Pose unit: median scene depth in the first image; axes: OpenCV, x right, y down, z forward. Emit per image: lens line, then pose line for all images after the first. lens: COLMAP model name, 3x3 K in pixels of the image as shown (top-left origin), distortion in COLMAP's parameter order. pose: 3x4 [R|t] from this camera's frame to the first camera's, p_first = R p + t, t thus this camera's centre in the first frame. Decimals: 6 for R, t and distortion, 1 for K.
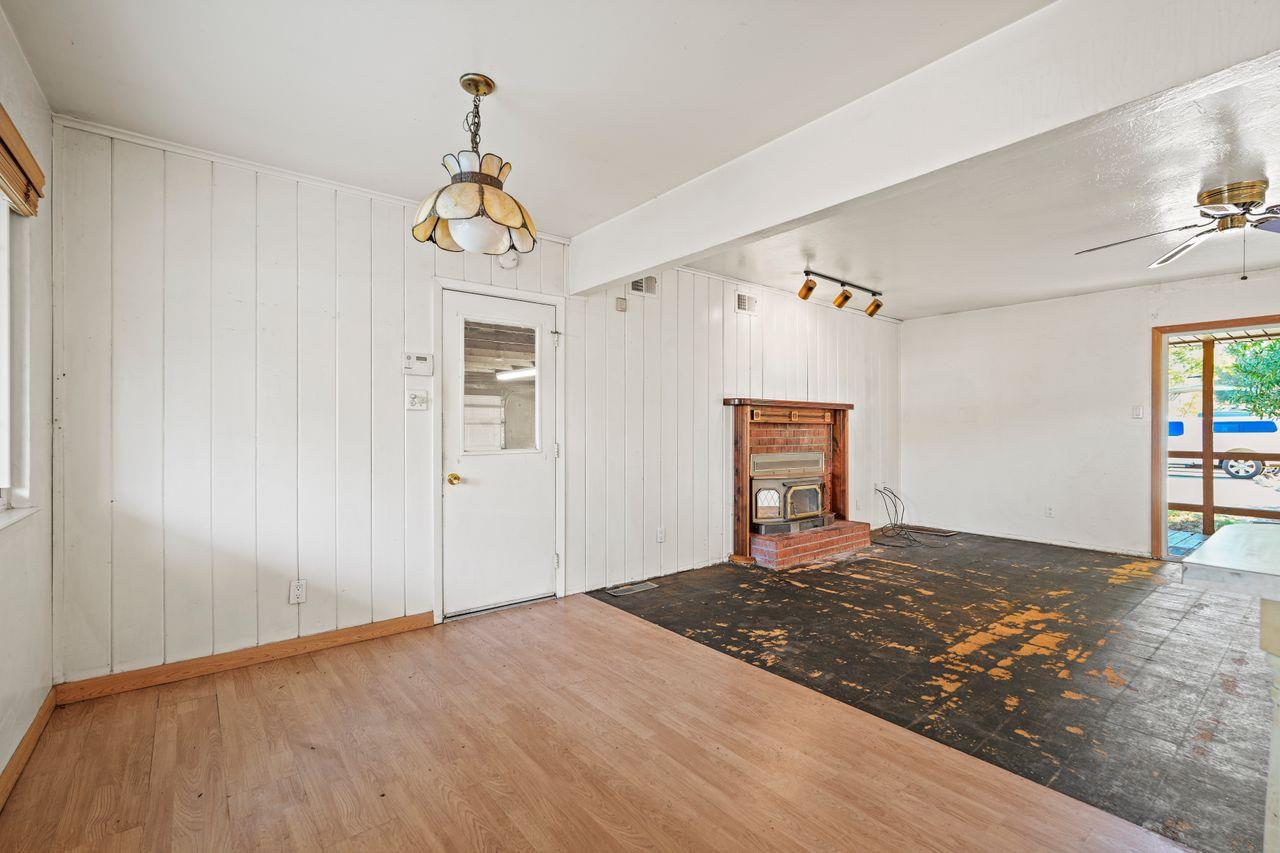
lens RADIAL K [[563.1, 0, 645.1], [0, 563.1, 427.3], [0, 0, 1]] dist [-0.007364, 0.002791]
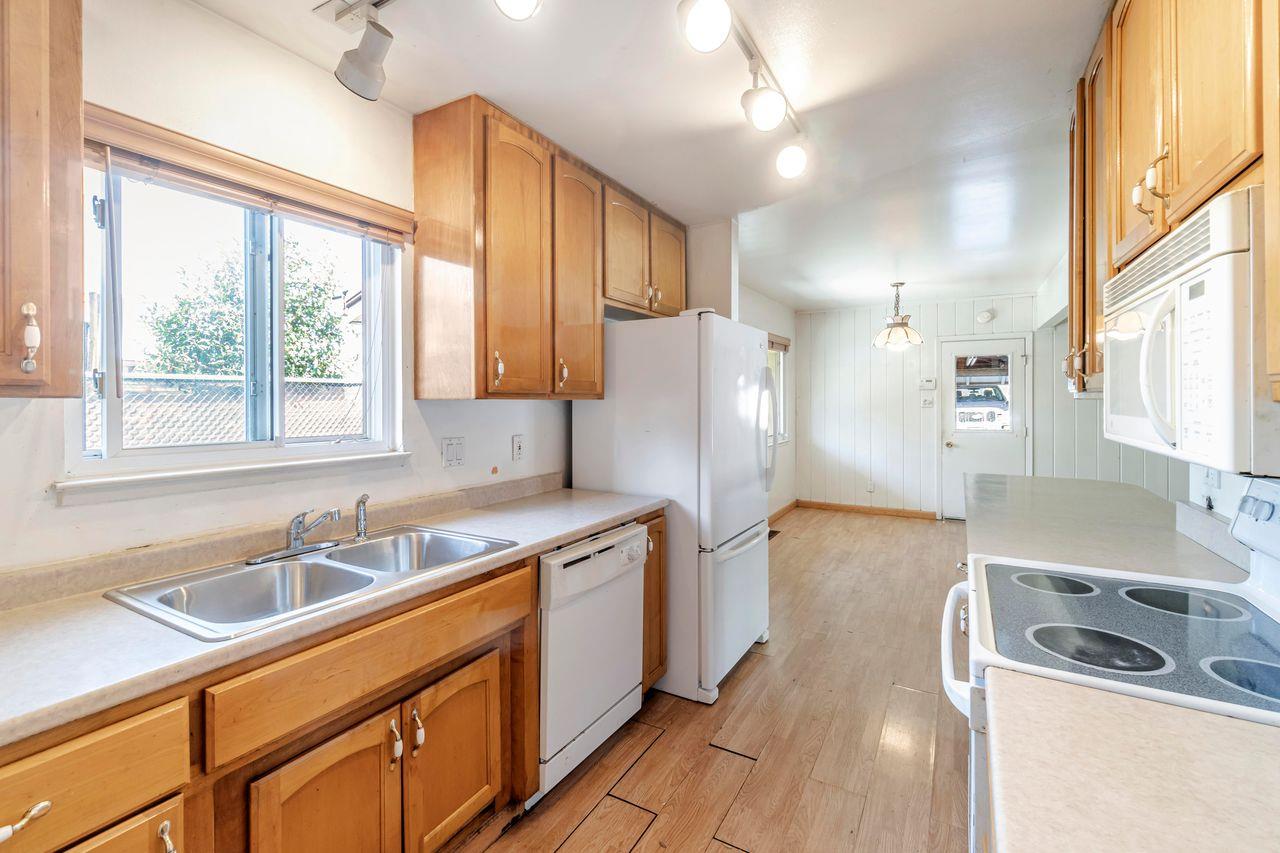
lens RADIAL K [[563.1, 0, 639.3], [0, 563.1, 401.7], [0, 0, 1]] dist [-0.007364, 0.002791]
pose [[0.365462, 0.006964, -0.930800, 1.015448], [0.004113, 0.999950, 0.009096, -0.070685], [0.930817, -0.007152, 0.365415, -0.624144]]
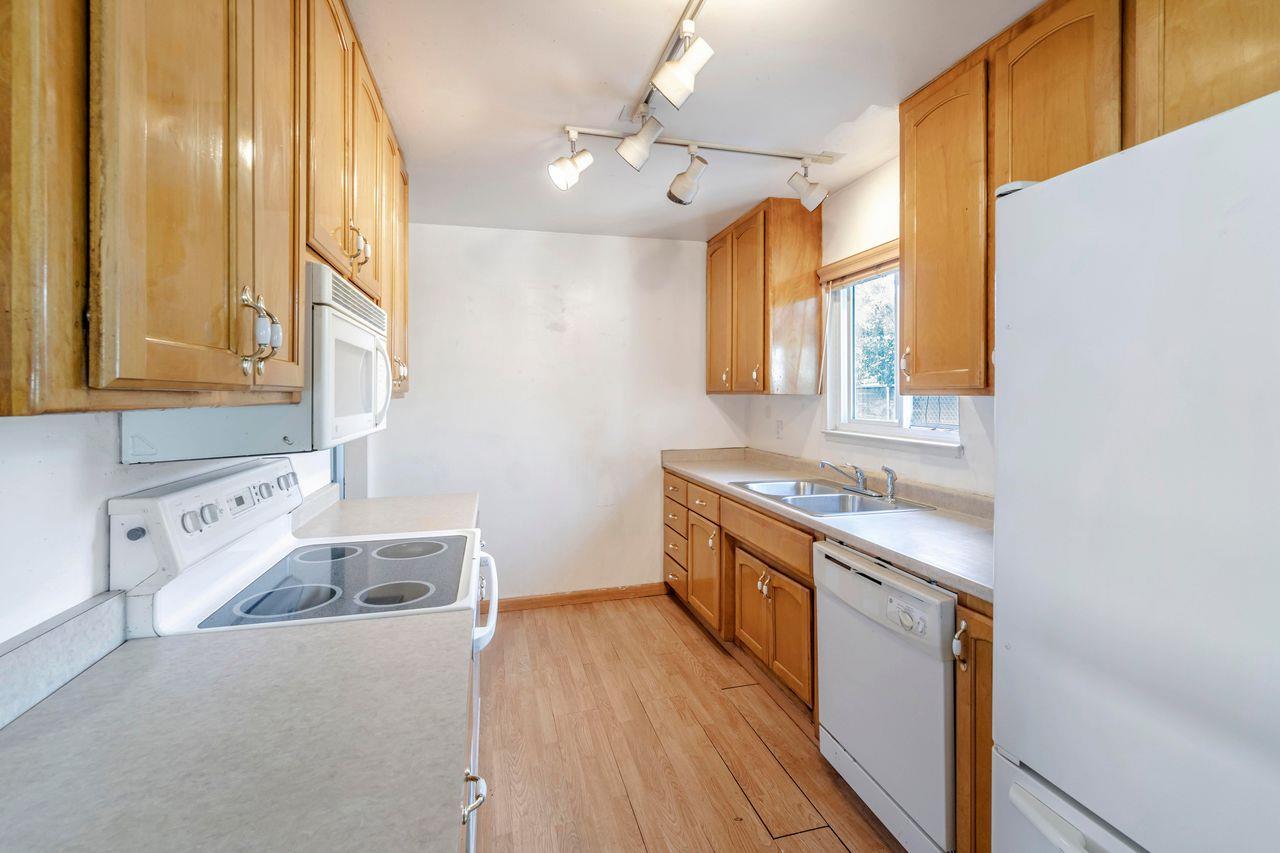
lens RADIAL K [[563.1, 0, 637.0], [0, 563.1, 393.0], [0, 0, 1]] dist [-0.007364, 0.002791]
pose [[-0.913545, 0.006265, 0.406689, 0.411000], [0.004171, 0.999973, -0.006036, -0.068892], [-0.406716, -0.003818, -0.913547, 0.119982]]
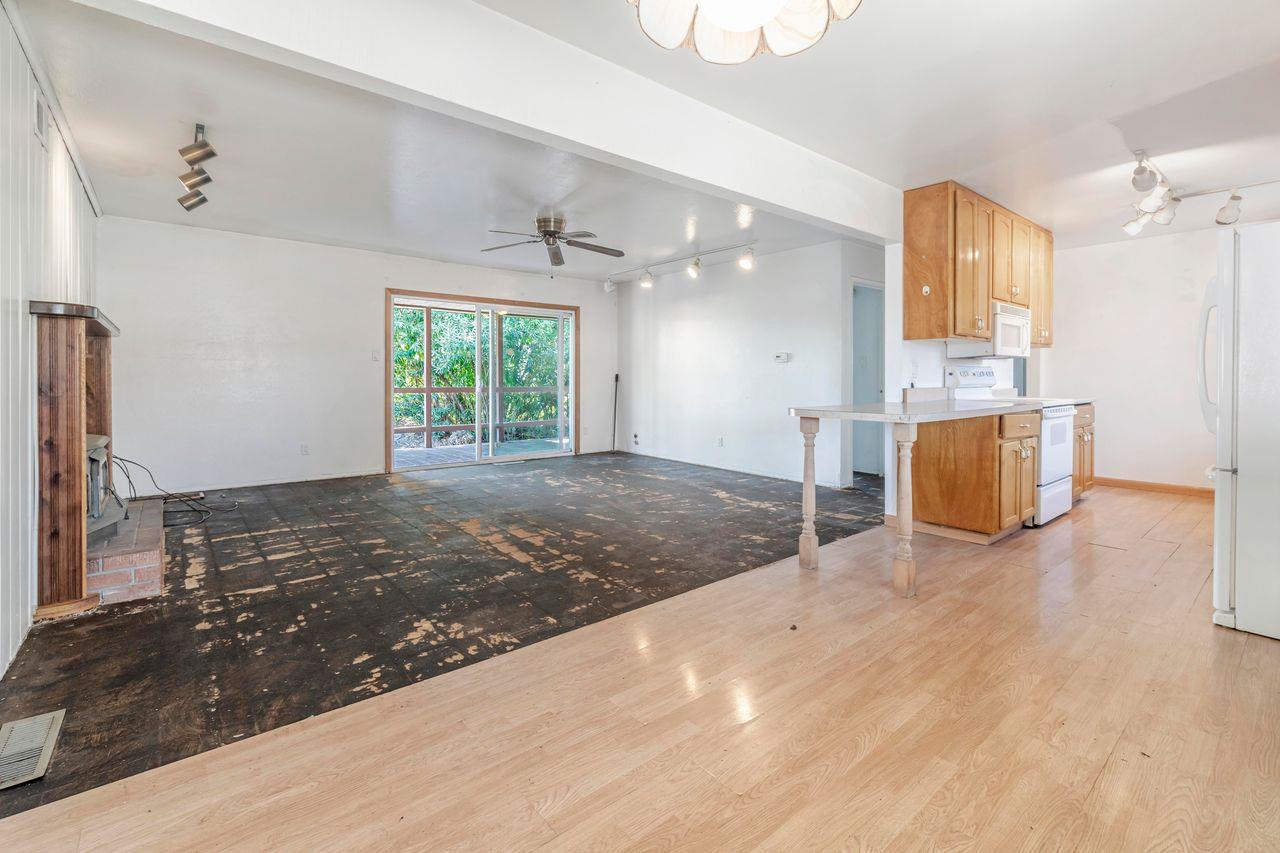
lens RADIAL K [[563.1, 0, 636.0], [0, 563.1, 375.8], [0, 0, 1]] dist [-0.007364, 0.002791]
pose [[-0.005726, 0.001402, 0.999983, -0.526830], [-0.007226, 0.999973, -0.001444, 0.020255], [-0.999958, -0.007234, -0.005715, 0.698012]]
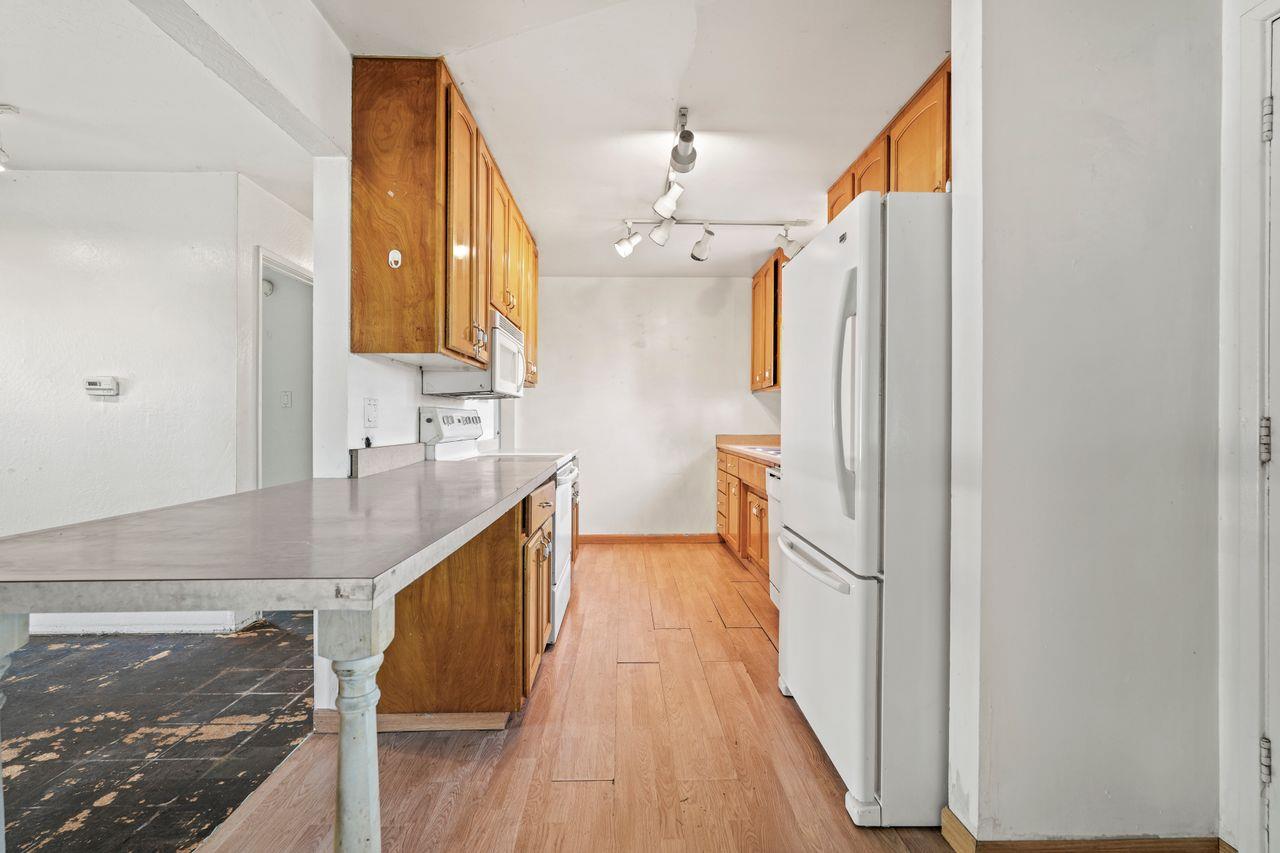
lens RADIAL K [[563.1, 0, 634.4], [0, 563.1, 423.3], [0, 0, 1]] dist [-0.007364, 0.002791]
pose [[-0.791378, -0.002231, 0.611323, 0.068290], [-0.004671, 0.999986, -0.002398, 0.013342], [-0.611309, -0.004754, -0.791378, 0.407329]]
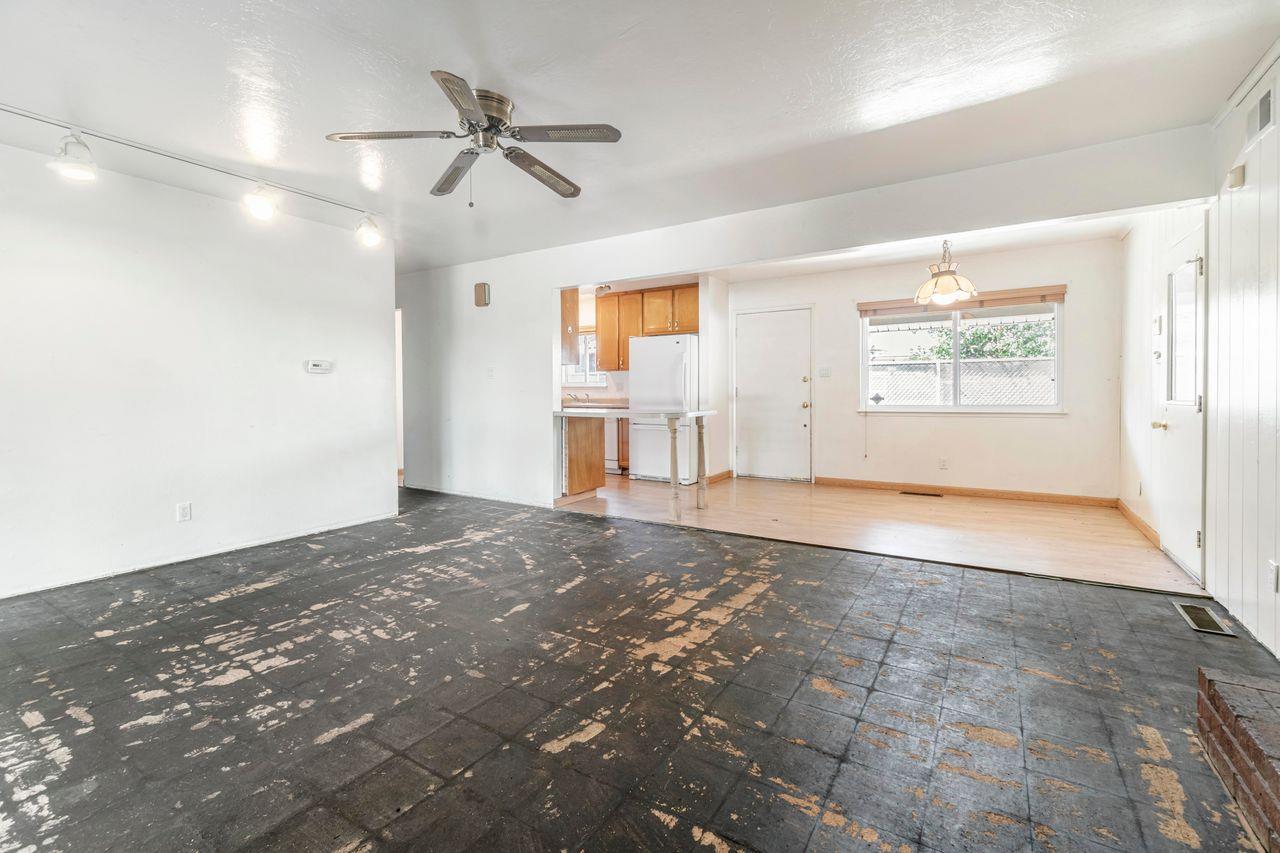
lens RADIAL K [[563.1, 0, 636.6], [0, 563.1, 409.6], [0, 0, 1]] dist [-0.007364, 0.002791]
pose [[-0.948728, 0.012066, -0.315862, 1.004995], [0.003511, 0.999612, 0.027639, 0.023067], [0.316073, 0.025113, -0.948403, 1.736601]]
